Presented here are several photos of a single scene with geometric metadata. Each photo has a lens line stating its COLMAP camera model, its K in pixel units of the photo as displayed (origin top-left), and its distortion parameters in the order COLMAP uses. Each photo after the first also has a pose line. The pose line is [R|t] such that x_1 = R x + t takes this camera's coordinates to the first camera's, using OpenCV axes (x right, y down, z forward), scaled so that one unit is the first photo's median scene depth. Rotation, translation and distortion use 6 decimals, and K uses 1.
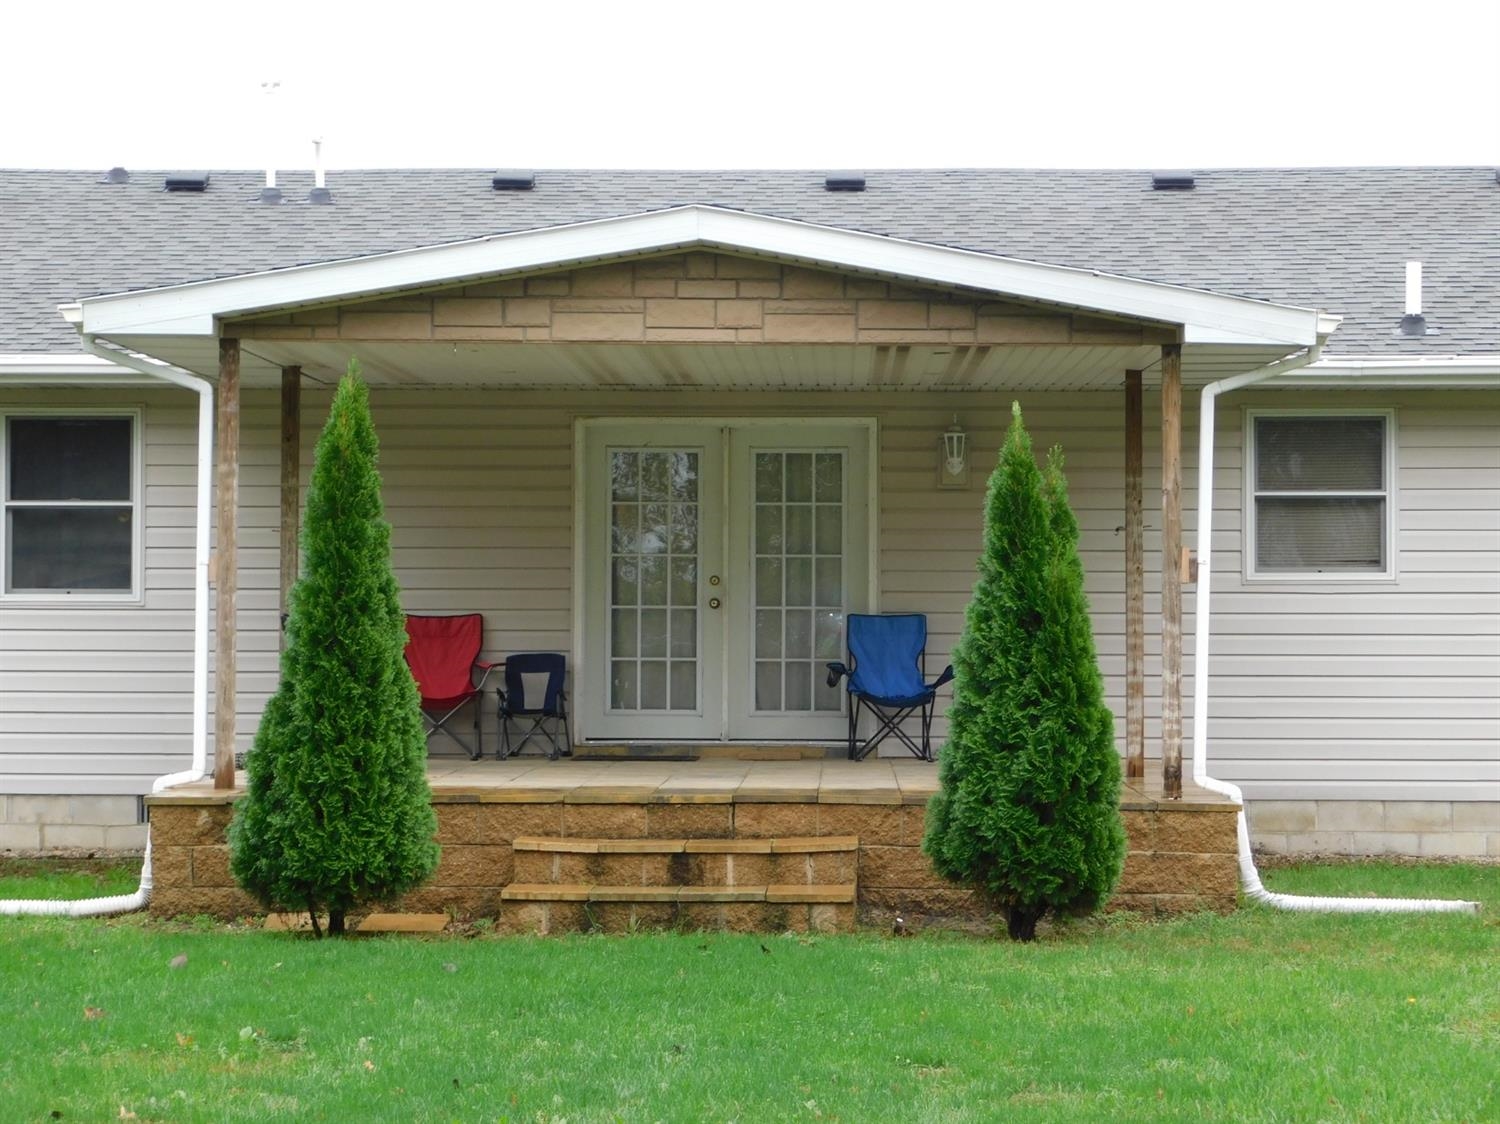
lens RADIAL K [[3616.5, 0, 750.0], [0, 3616.5, 562.0], [0, 0, 1]] dist [0.037670, 0.421528]
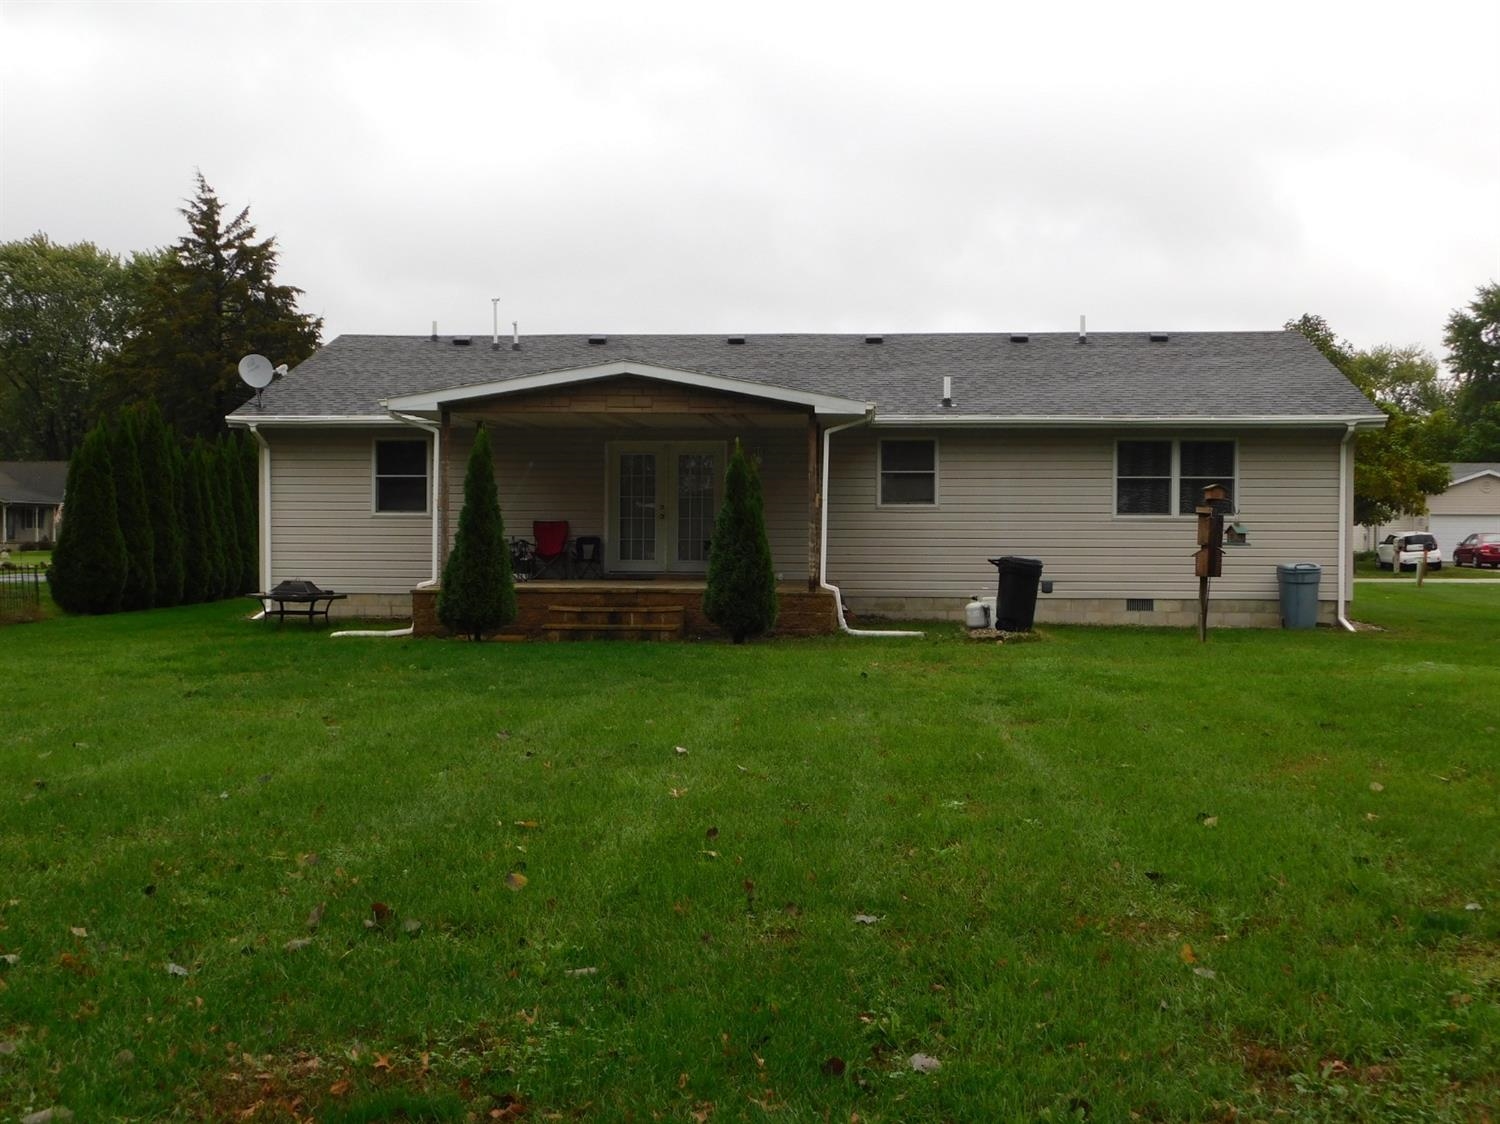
lens RADIAL K [[1729.9, 0, 750.0], [0, 1729.9, 562.0], [0, 0, 1]] dist [-0.018560, -0.009911]
pose [[0.999535, 0.001901, -0.030449, 0.110153], [-0.000846, 0.999401, 0.034597, 0.001981], [0.030496, -0.034555, 0.998937, -0.219128]]
